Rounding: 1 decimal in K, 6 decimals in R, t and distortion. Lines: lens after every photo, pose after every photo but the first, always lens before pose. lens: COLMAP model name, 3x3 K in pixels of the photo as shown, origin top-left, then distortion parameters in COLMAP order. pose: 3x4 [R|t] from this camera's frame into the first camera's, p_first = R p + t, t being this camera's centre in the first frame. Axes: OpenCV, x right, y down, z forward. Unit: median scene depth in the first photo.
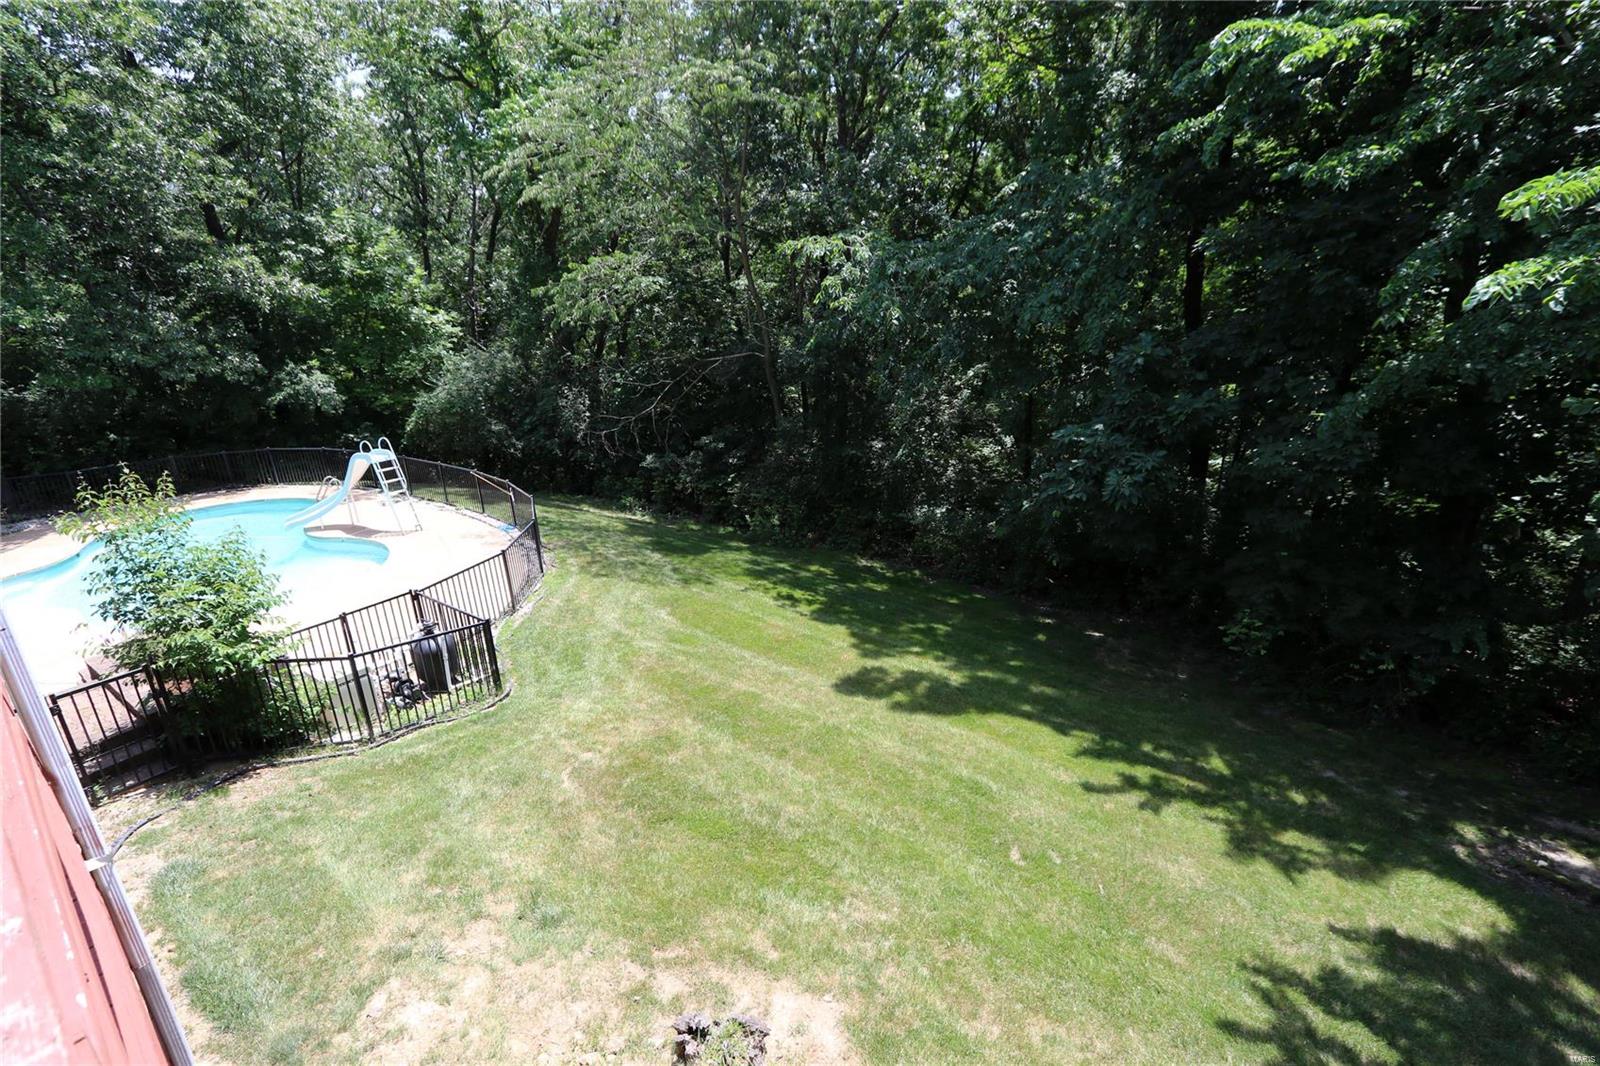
lens RADIAL K [[693.3, 0, 796.0], [0, 693.3, 529.0], [0, 0, 1]] dist [-0.000531, -0.000301]
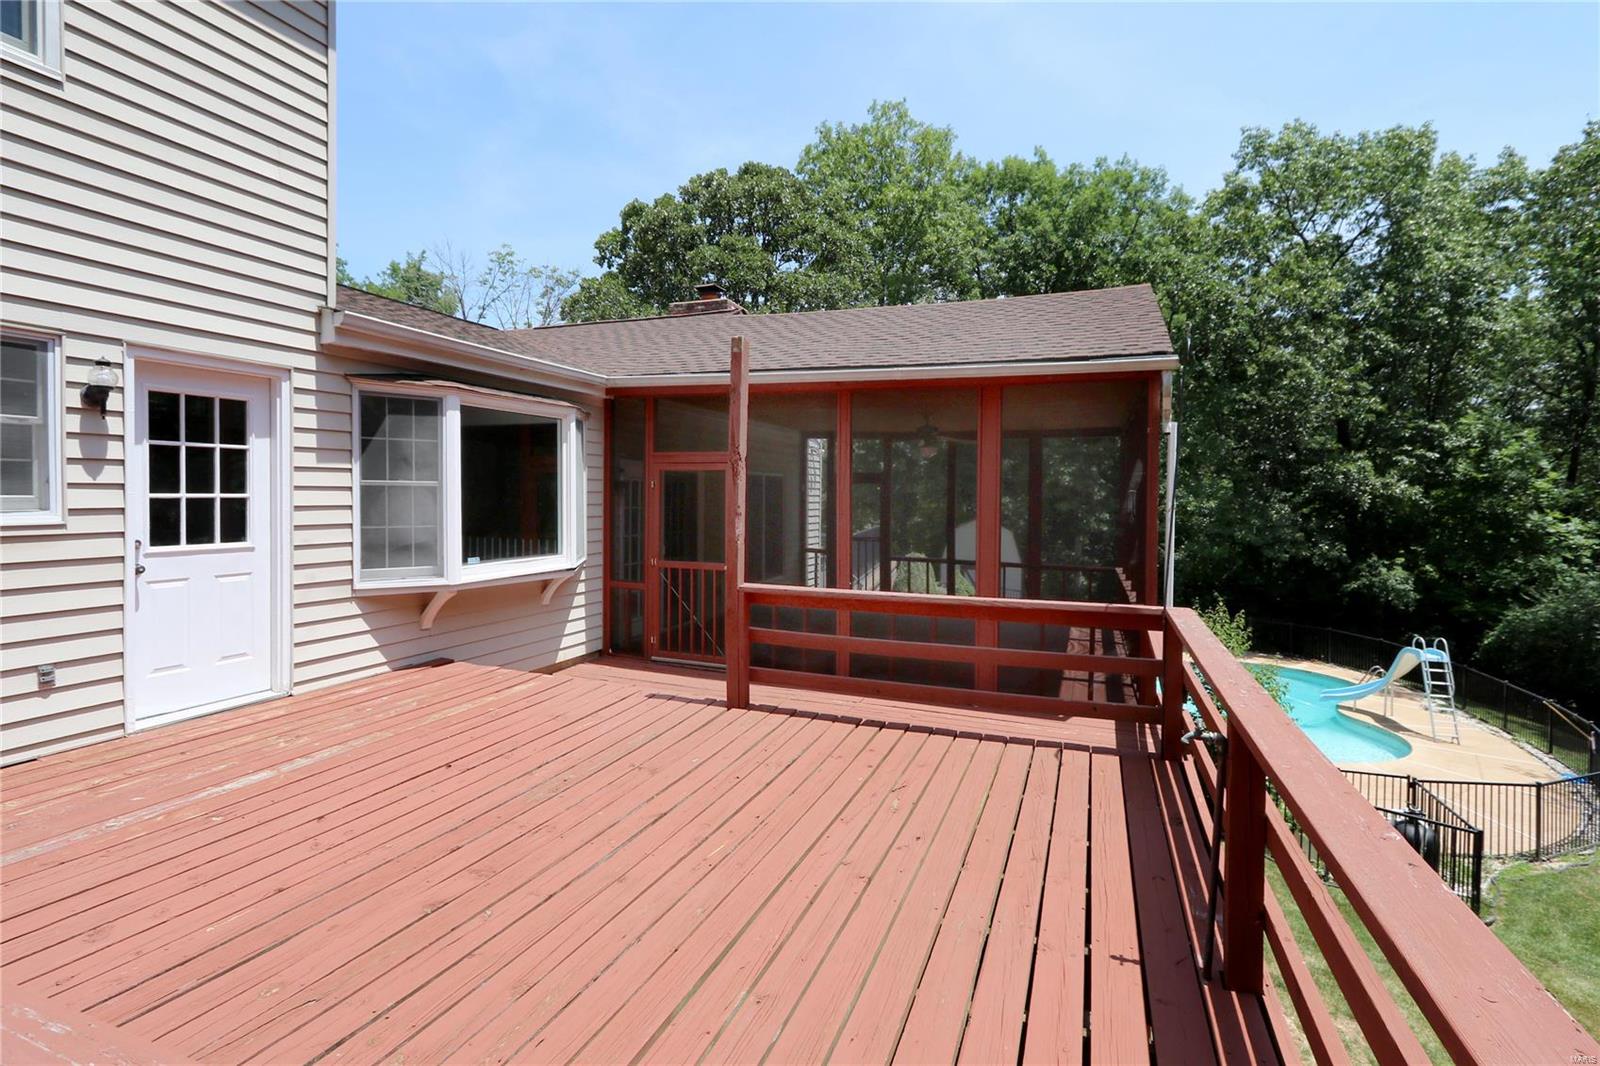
lens RADIAL K [[760.2, 0, 803.1], [0, 760.2, 491.5], [0, 0, 1]] dist [-0.001693, -0.000458]
pose [[0.282455, 0.035311, -0.958630, 0.128735], [-0.337724, 0.939004, -0.064920, 0.035970], [0.897865, 0.342090, 0.277152, -0.131001]]
